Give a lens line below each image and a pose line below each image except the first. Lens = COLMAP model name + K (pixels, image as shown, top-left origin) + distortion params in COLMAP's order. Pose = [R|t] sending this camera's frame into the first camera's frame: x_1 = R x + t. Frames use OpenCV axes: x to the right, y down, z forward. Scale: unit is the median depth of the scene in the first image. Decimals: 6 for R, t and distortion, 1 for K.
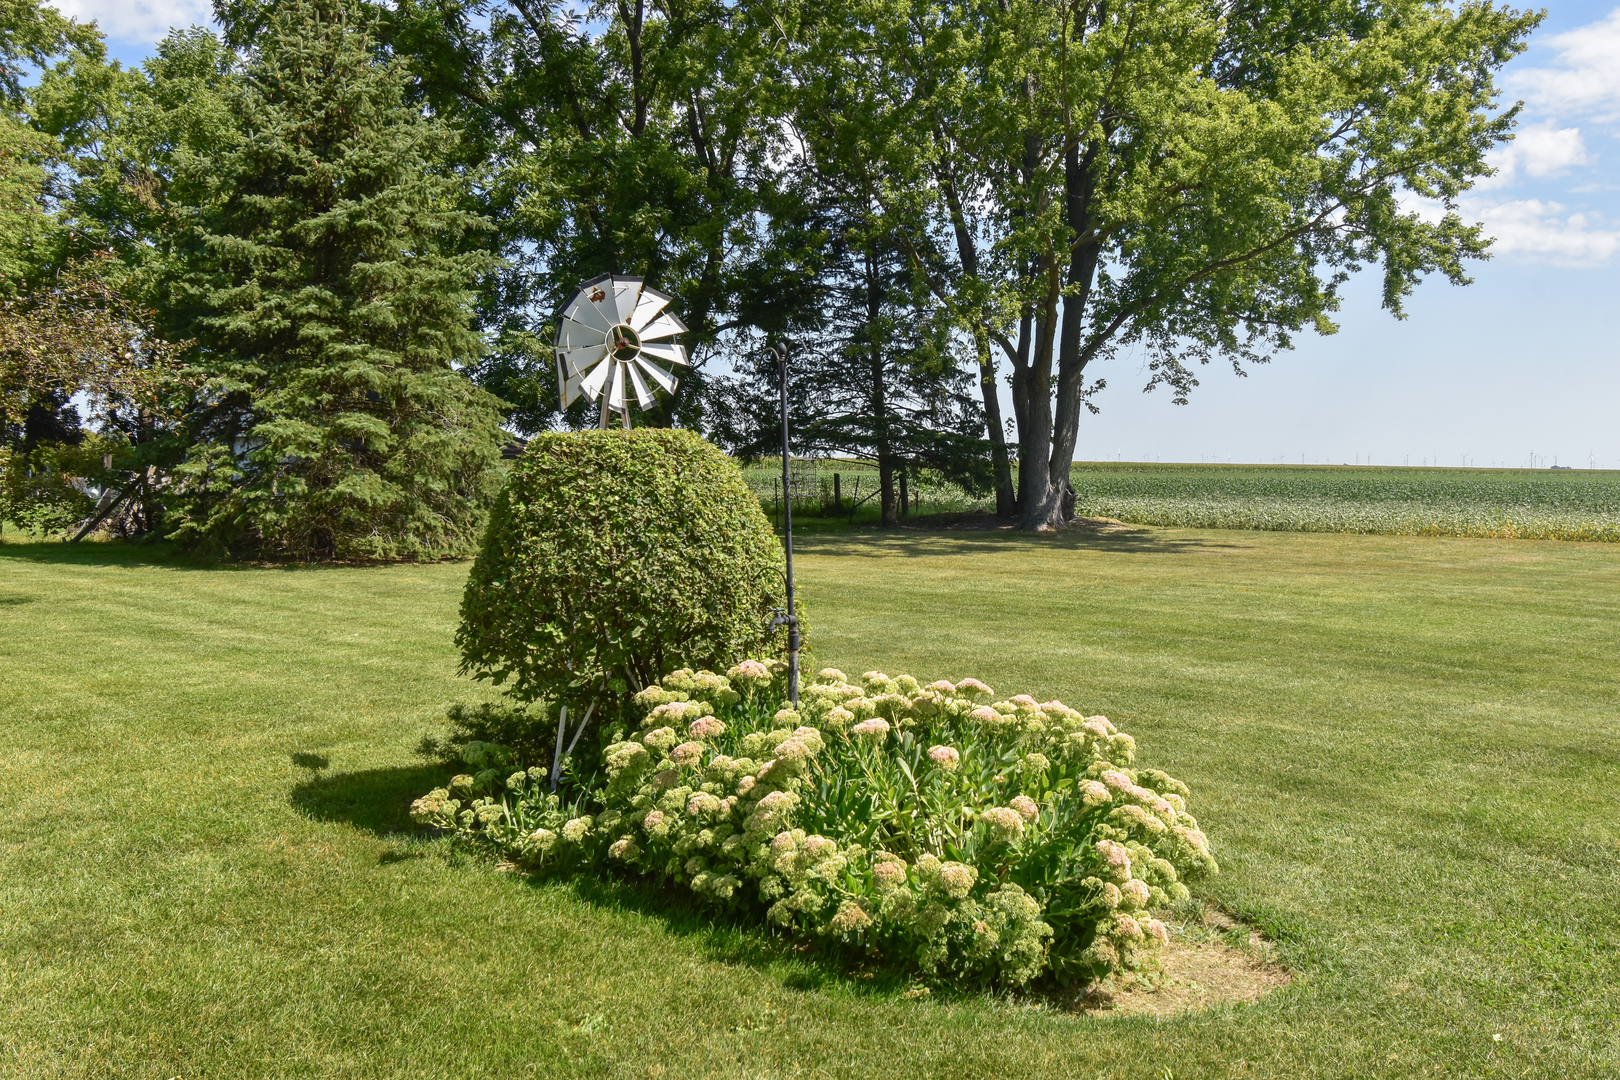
lens RADIAL K [[1383.7, 0, 819.0], [0, 1383.7, 533.8], [0, 0, 1]] dist [-0.002253, -0.003345]
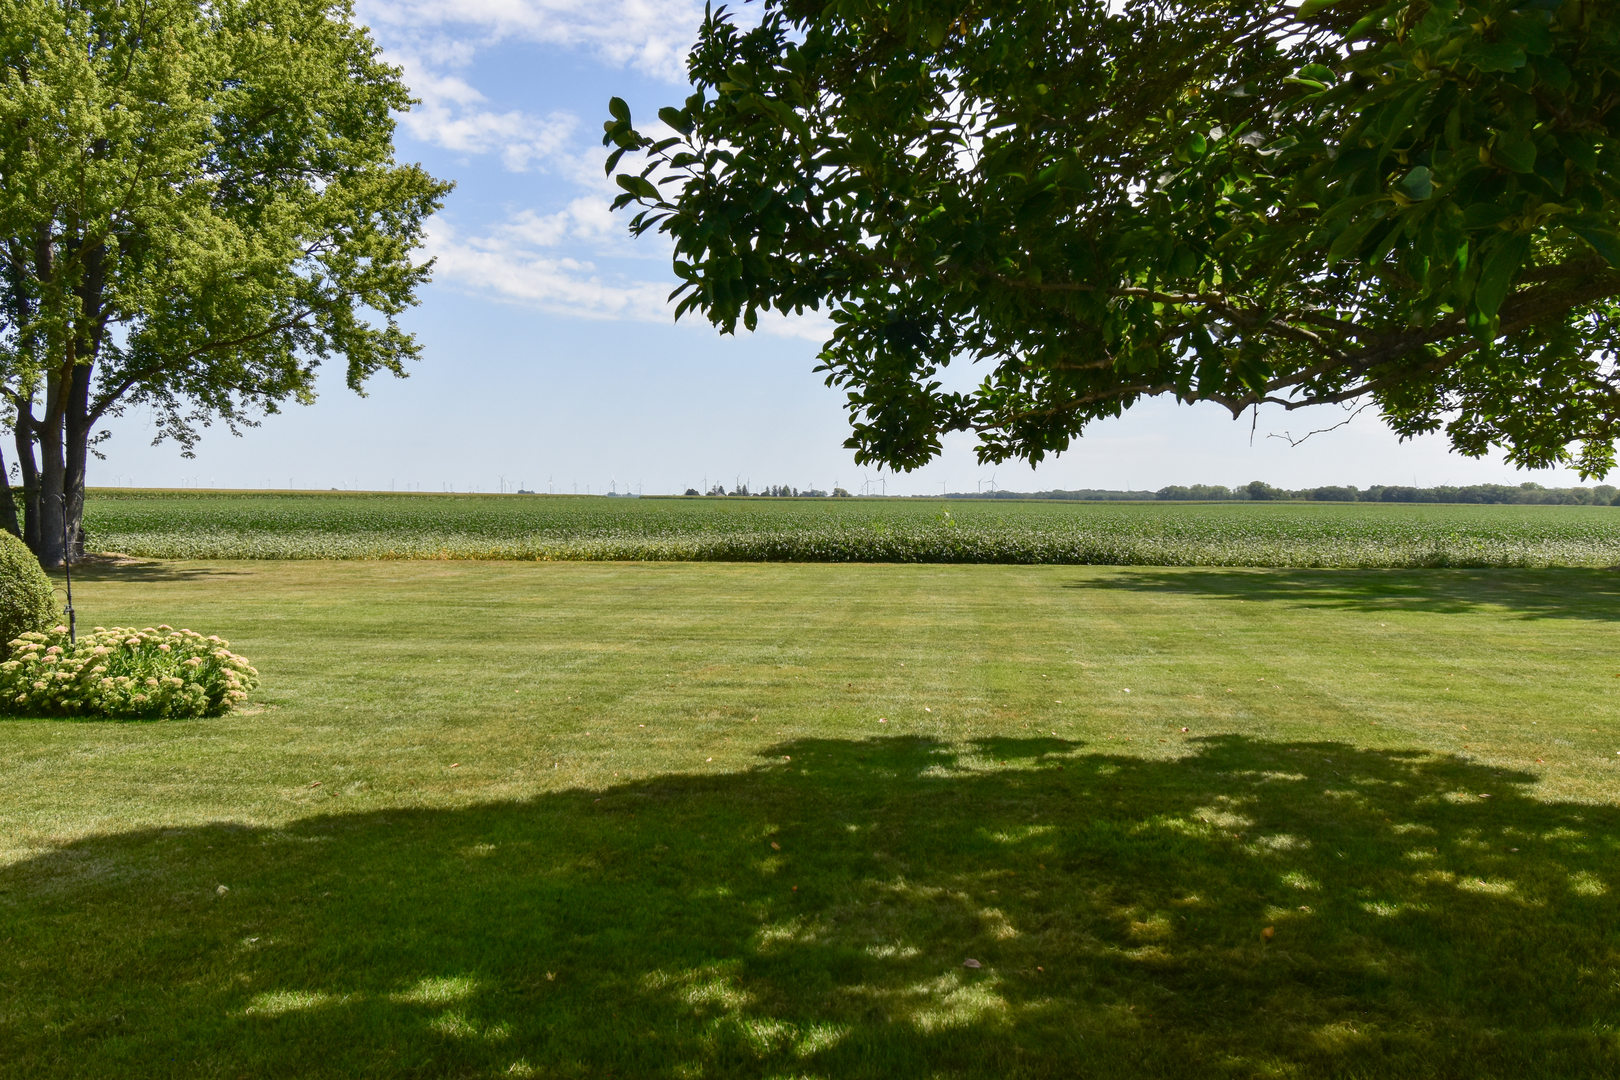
lens RADIAL K [[1383.7, 0, 819.0], [0, 1383.7, 533.8], [0, 0, 1]] dist [-0.002253, -0.003345]
pose [[0.764647, -0.021209, 0.644101, -0.107759], [0.032592, 0.999452, -0.005782, -0.002479], [-0.643625, 0.025414, 0.764919, -0.314770]]
